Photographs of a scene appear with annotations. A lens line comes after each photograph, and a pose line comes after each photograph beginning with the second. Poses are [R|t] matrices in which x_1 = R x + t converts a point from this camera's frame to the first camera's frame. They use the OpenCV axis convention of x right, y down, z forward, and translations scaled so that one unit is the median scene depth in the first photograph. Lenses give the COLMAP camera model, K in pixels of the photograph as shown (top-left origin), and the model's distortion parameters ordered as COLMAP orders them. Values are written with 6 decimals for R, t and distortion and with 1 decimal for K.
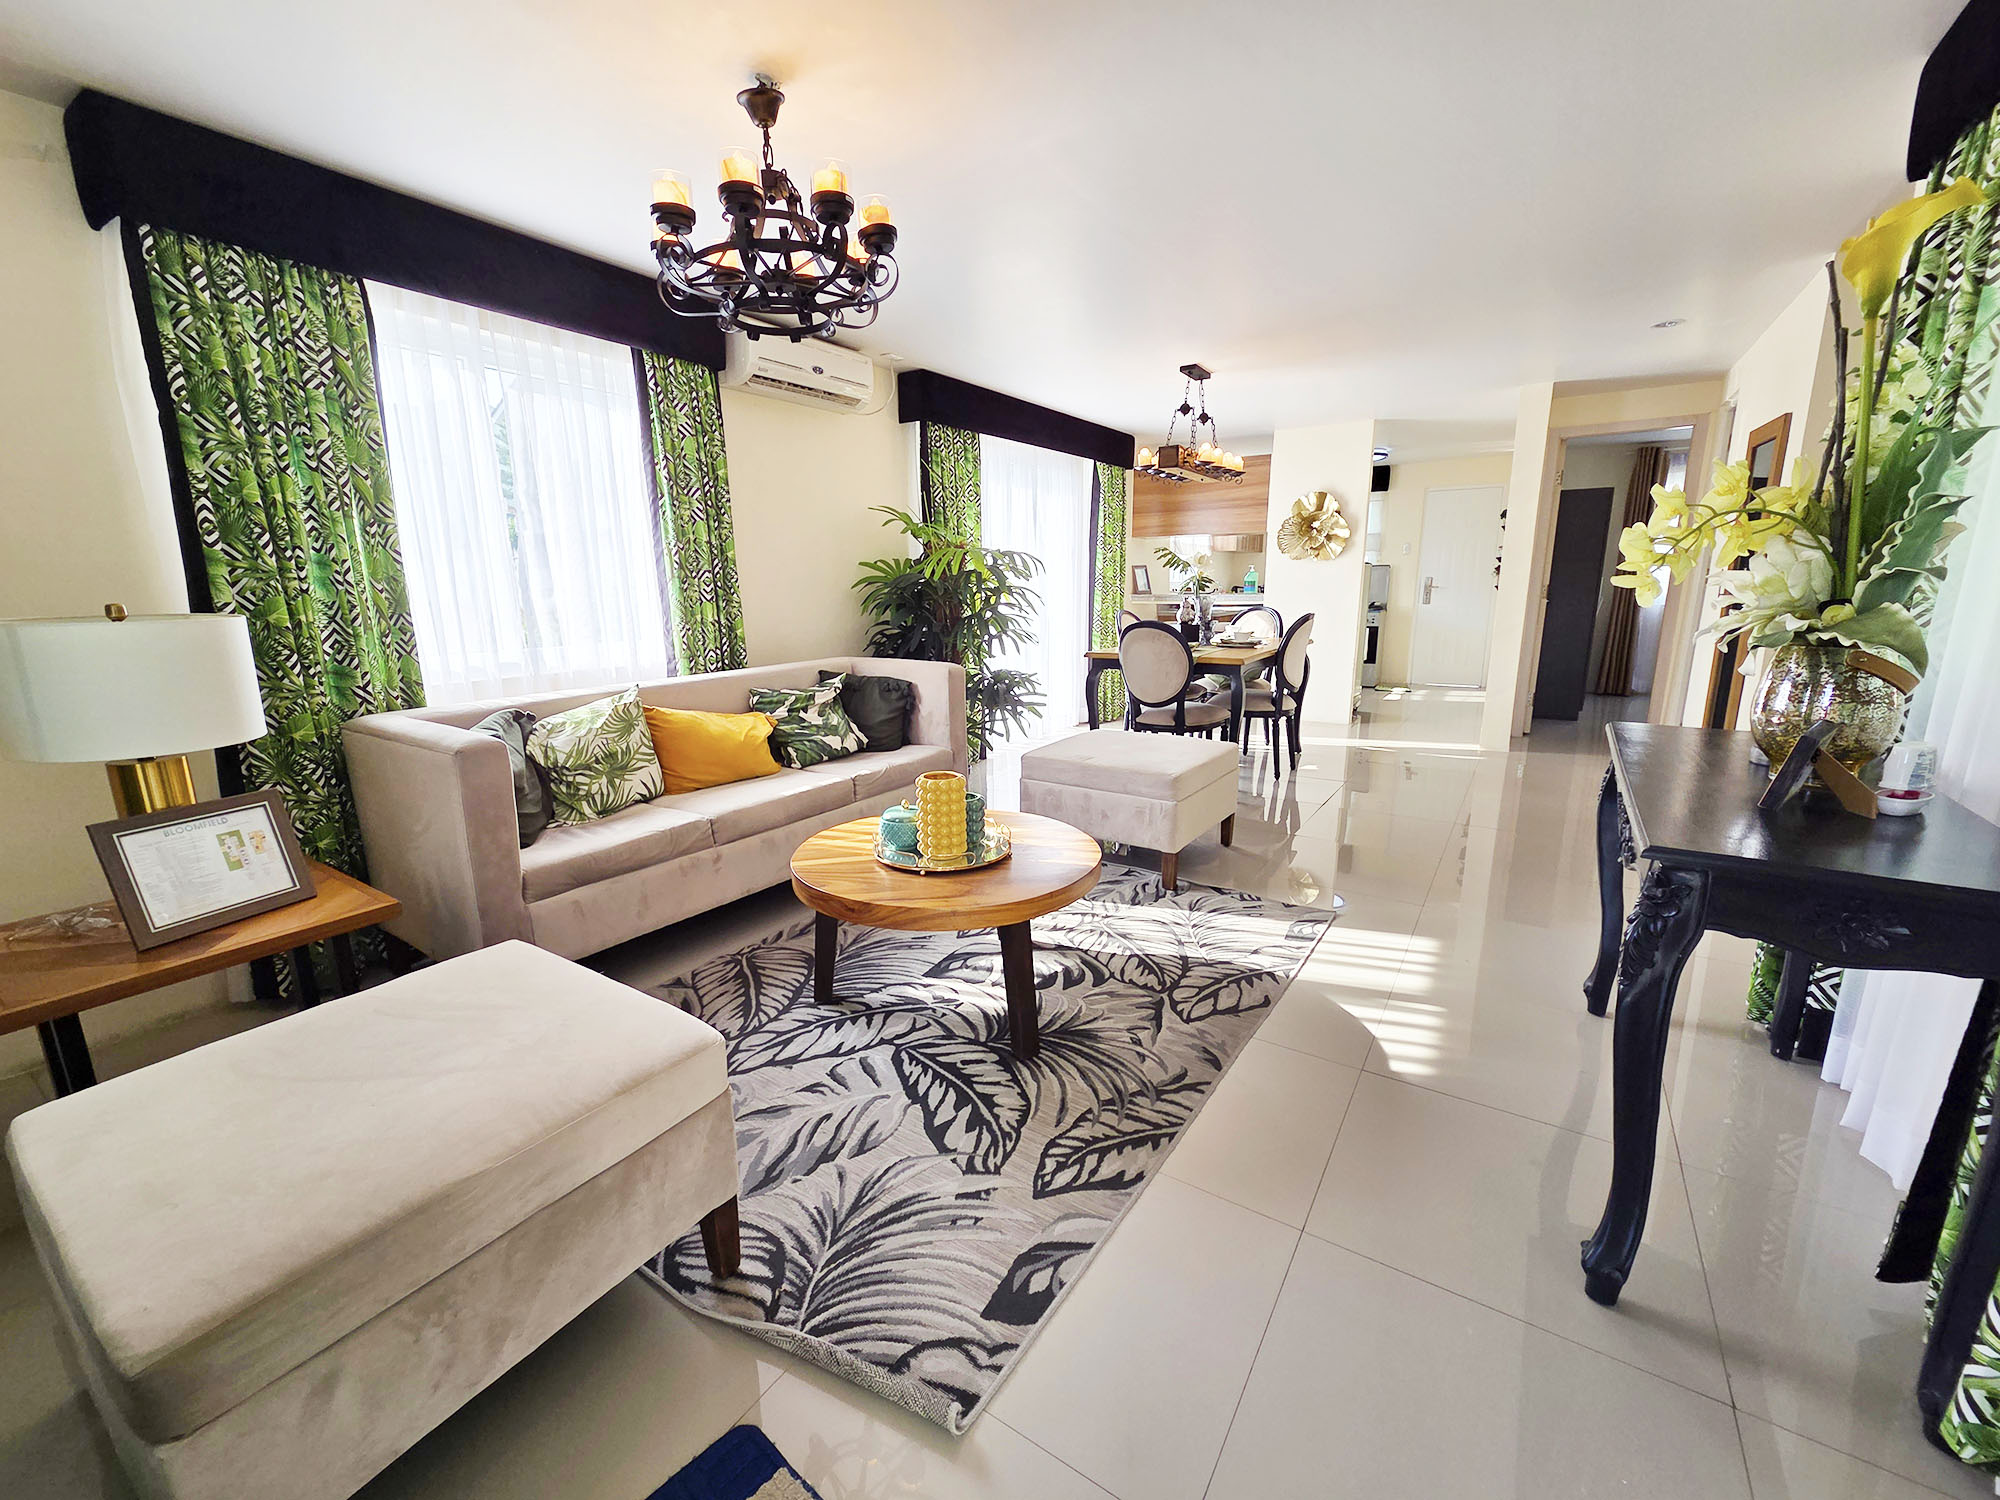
lens RADIAL K [[811.2, 0, 991.1], [0, 811.2, 752.1], [0, 0, 1]] dist [-0.002115, -0.000073]
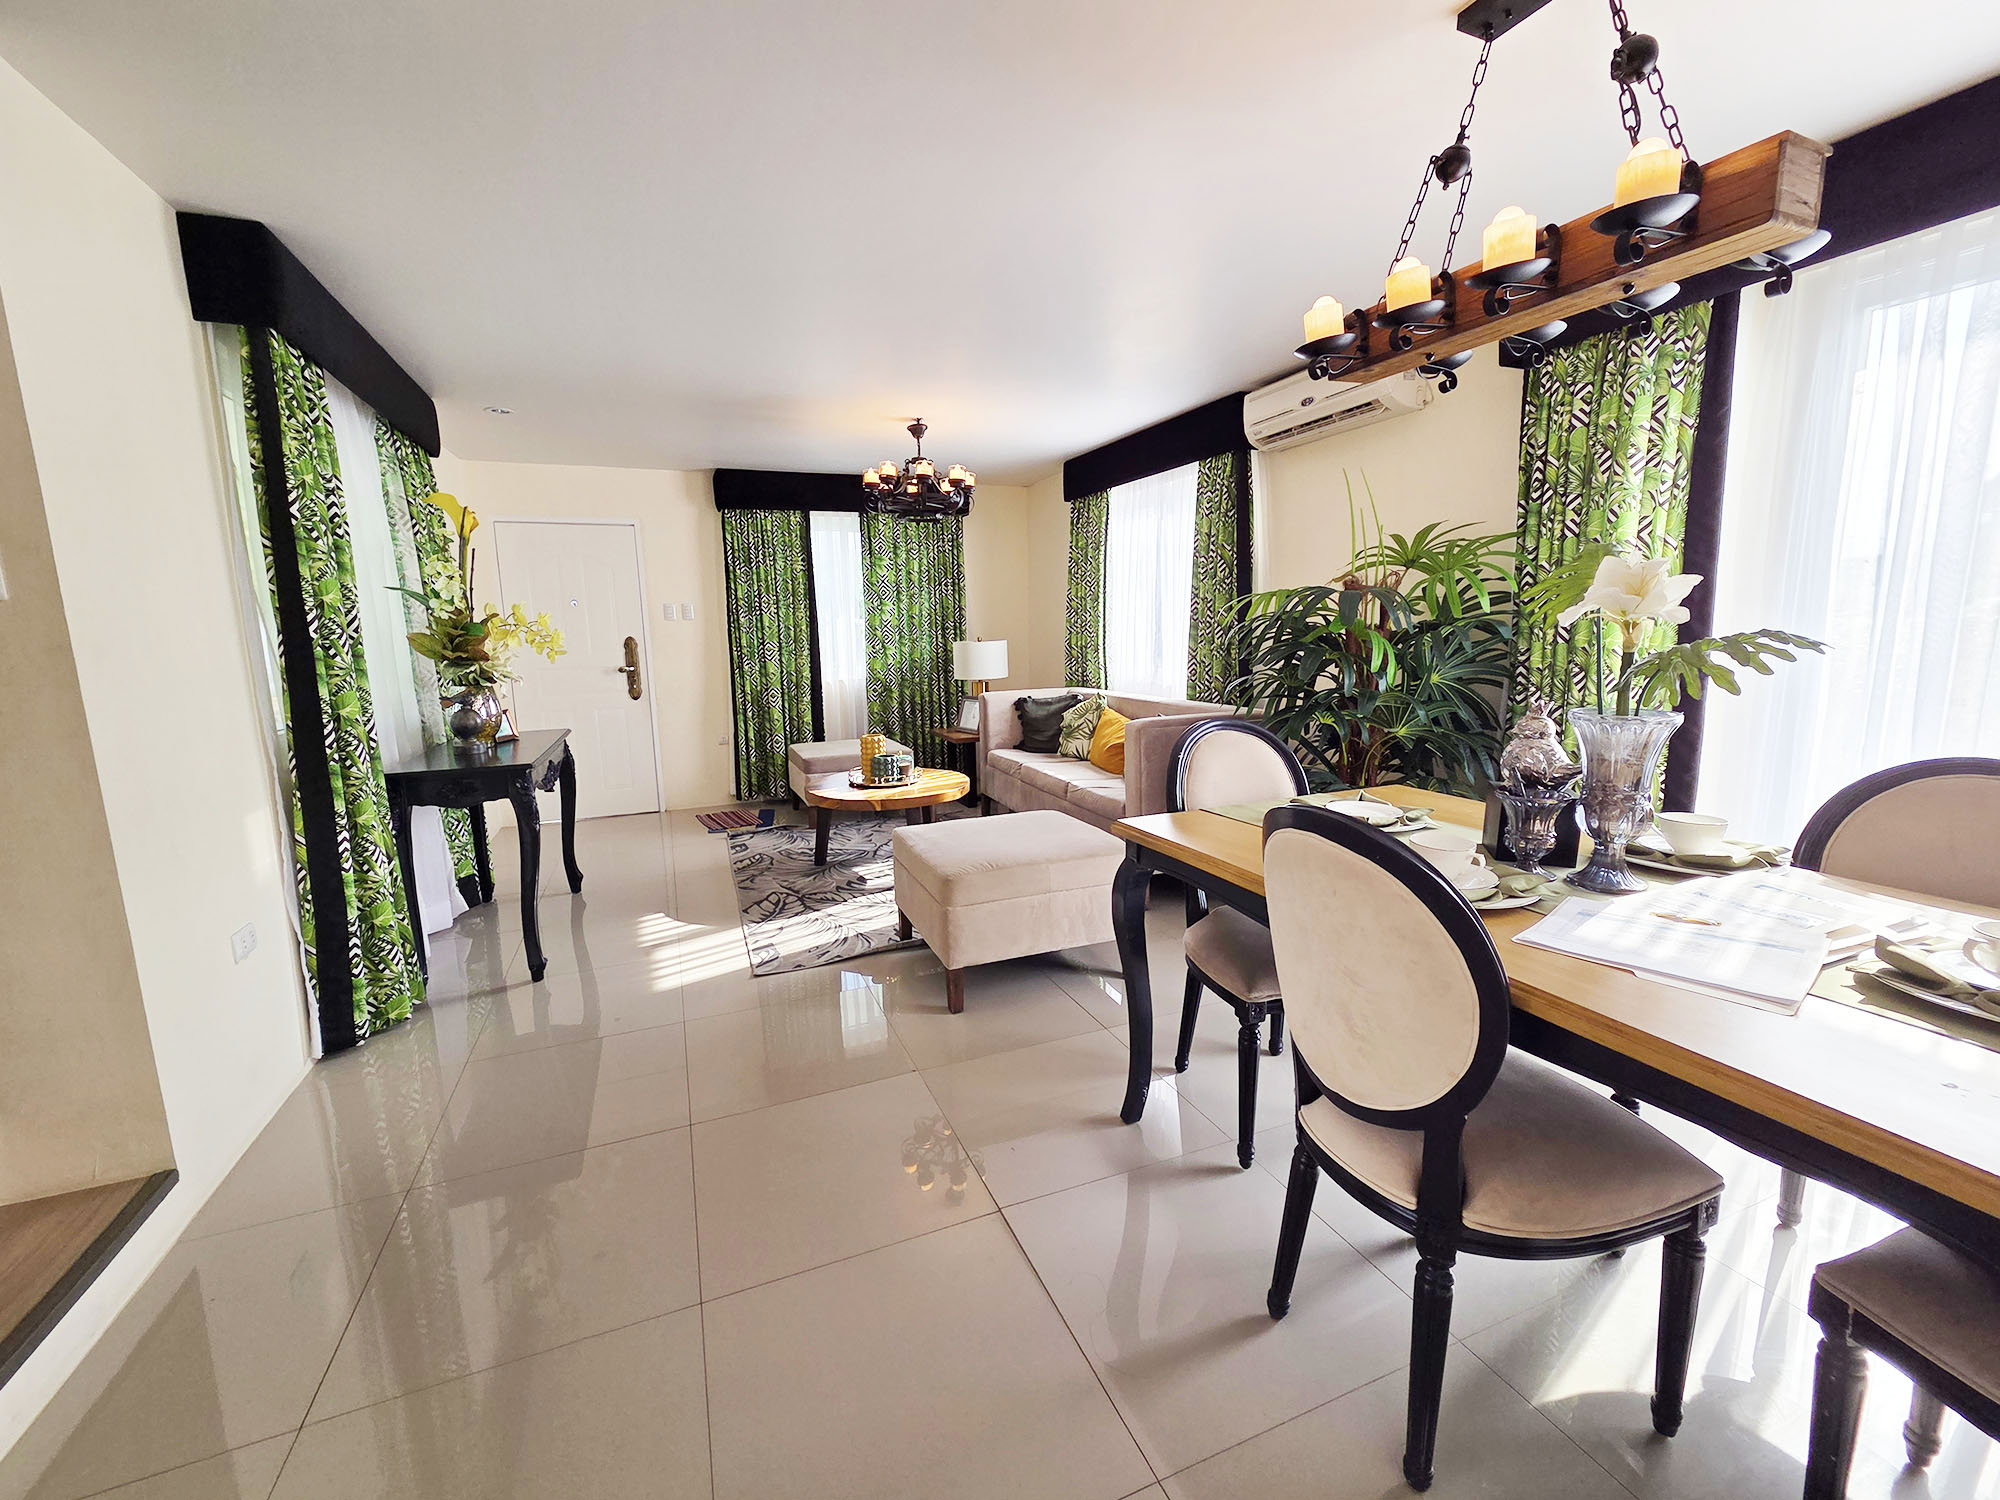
lens RADIAL K [[811.2, 0, 990.1], [0, 811.2, 751.6], [0, 0, 1]] dist [-0.002115, -0.000073]
pose [[-0.560355, 0.150414, -0.814480, 1.247304], [-0.143508, 0.950866, 0.274333, -0.463489], [0.815725, 0.270608, -0.511237, 2.010202]]
